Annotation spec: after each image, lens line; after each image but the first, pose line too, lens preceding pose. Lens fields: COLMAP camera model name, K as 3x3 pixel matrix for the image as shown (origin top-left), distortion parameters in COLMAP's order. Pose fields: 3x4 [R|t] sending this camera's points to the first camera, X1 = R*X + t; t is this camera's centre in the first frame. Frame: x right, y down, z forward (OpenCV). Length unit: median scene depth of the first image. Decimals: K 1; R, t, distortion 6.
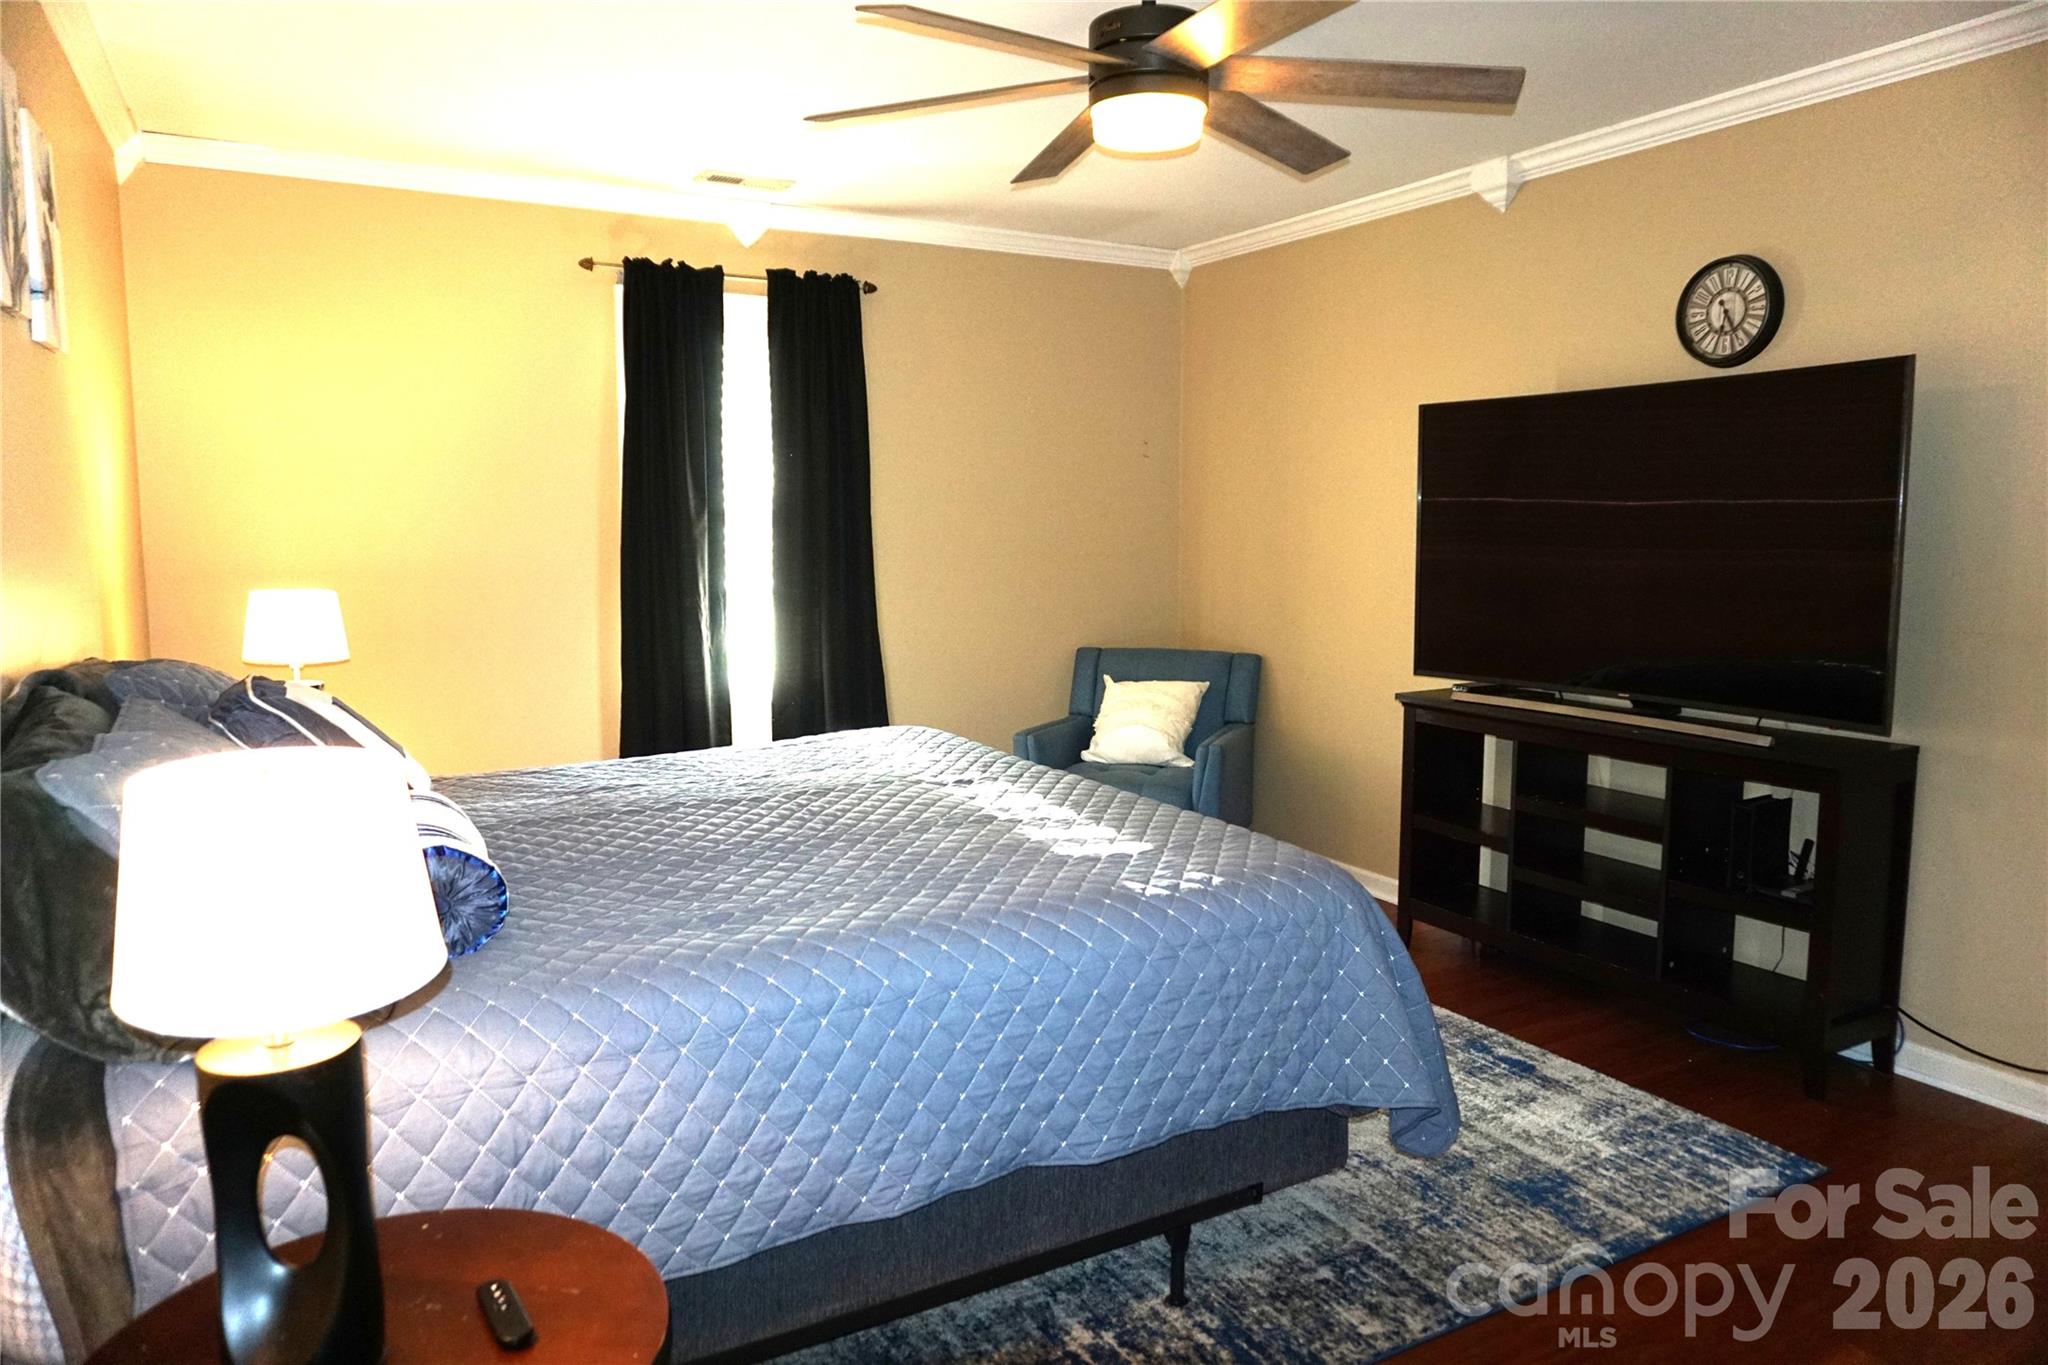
lens RADIAL K [[1364.6, 0, 1032.8], [0, 1364.6, 675.6], [0, 0, 1]] dist [-0.050969, 0.034866]
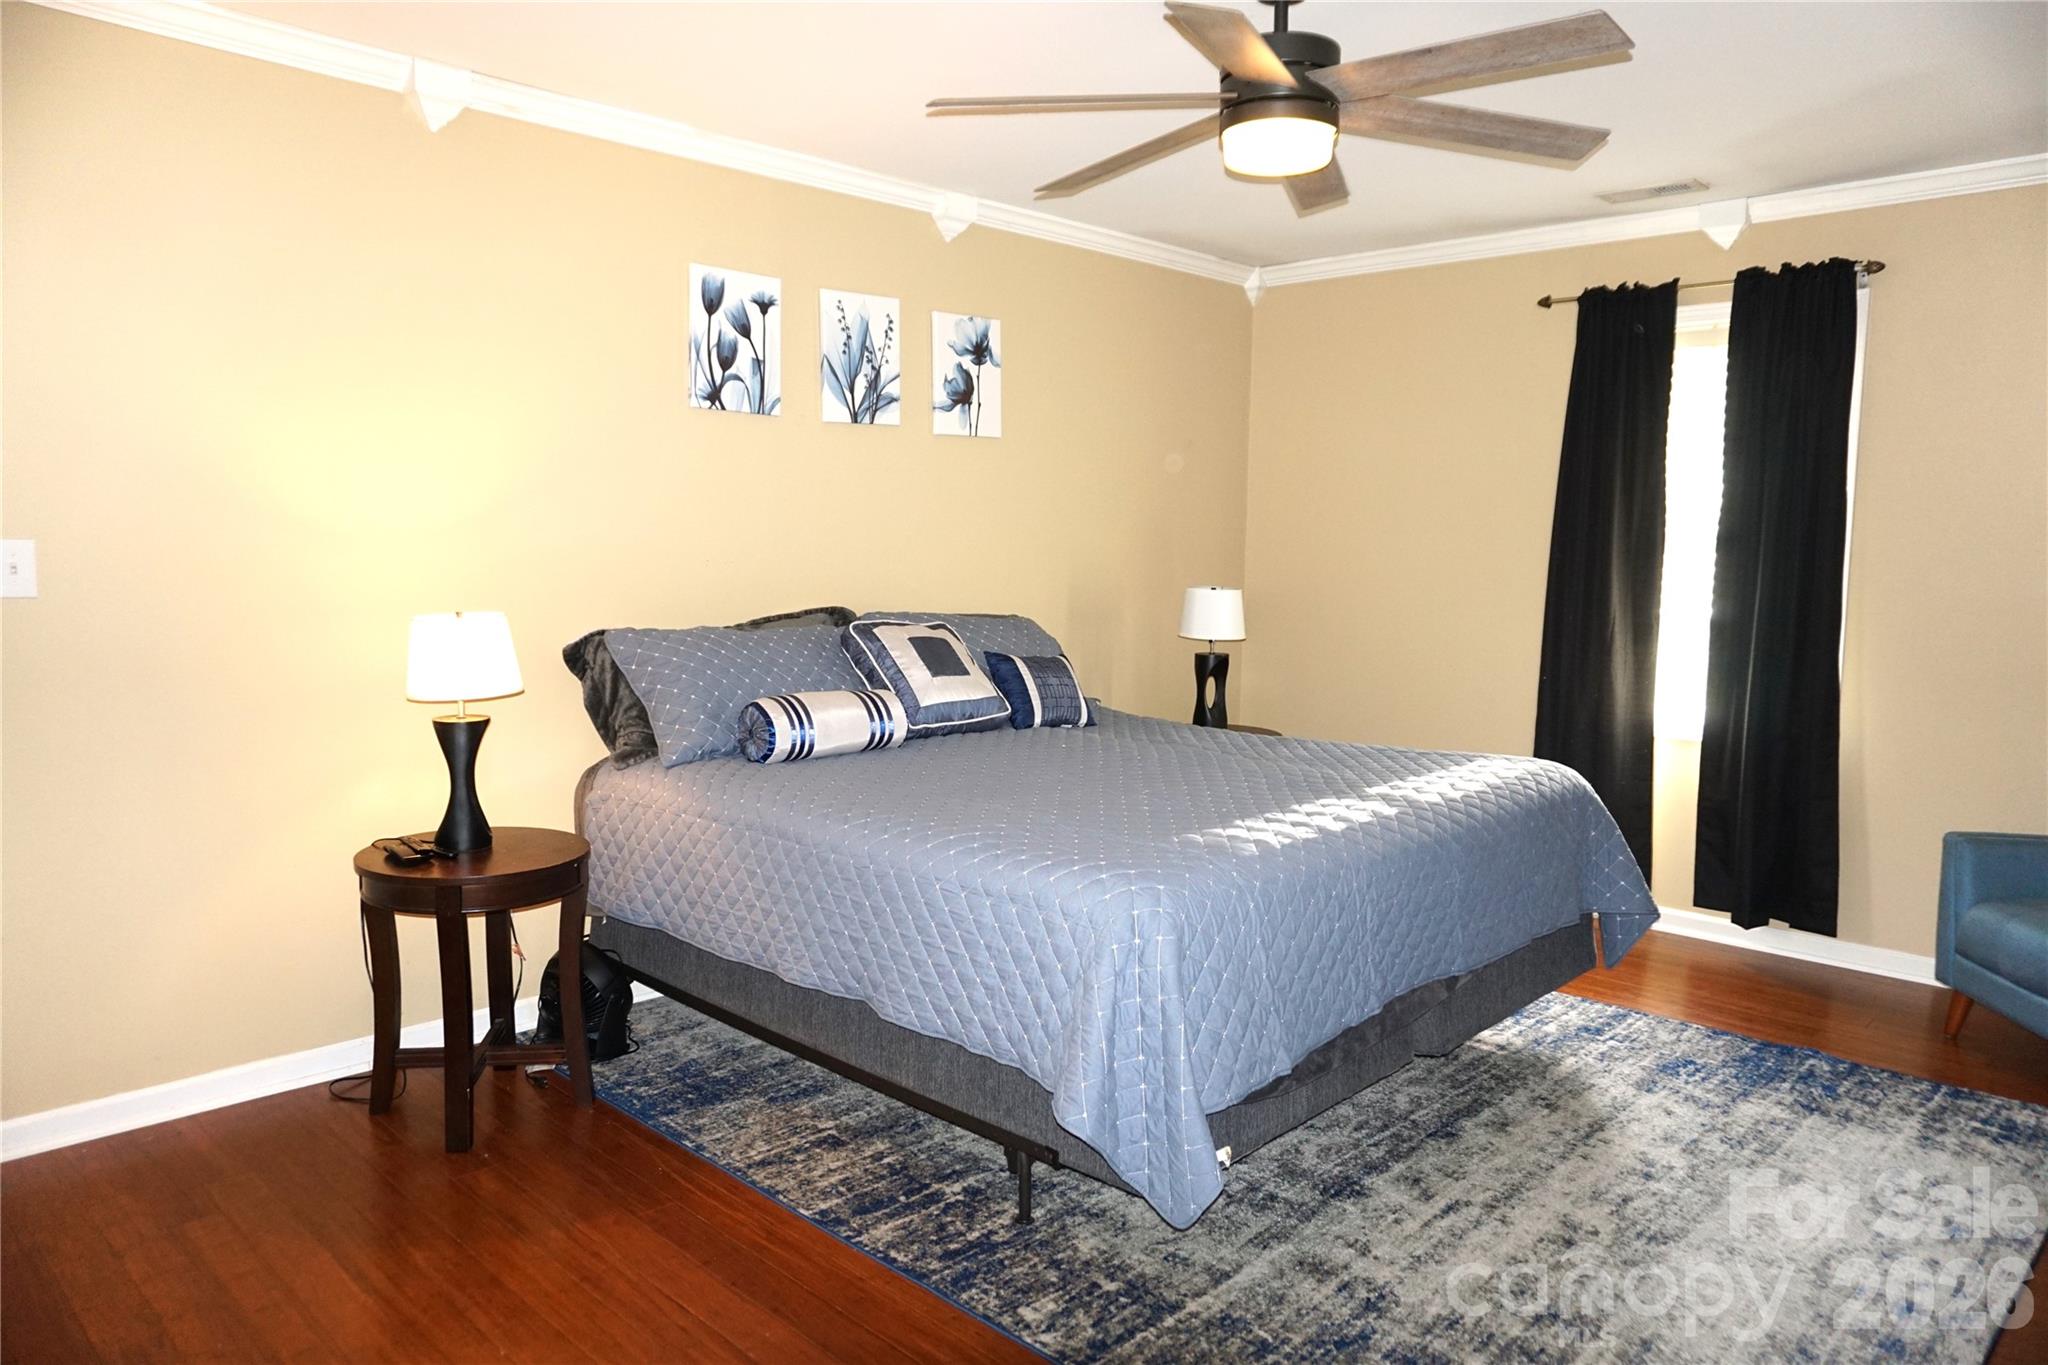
lens RADIAL K [[1364.6, 0, 1034.2], [0, 1364.6, 688.2], [0, 0, 1]] dist [-0.050969, 0.034866]
pose [[0.292411, 0.103543, -0.950671, 0.576119], [-0.124227, 0.989810, 0.069596, -0.027458], [0.948190, 0.097748, 0.302294, 0.317520]]
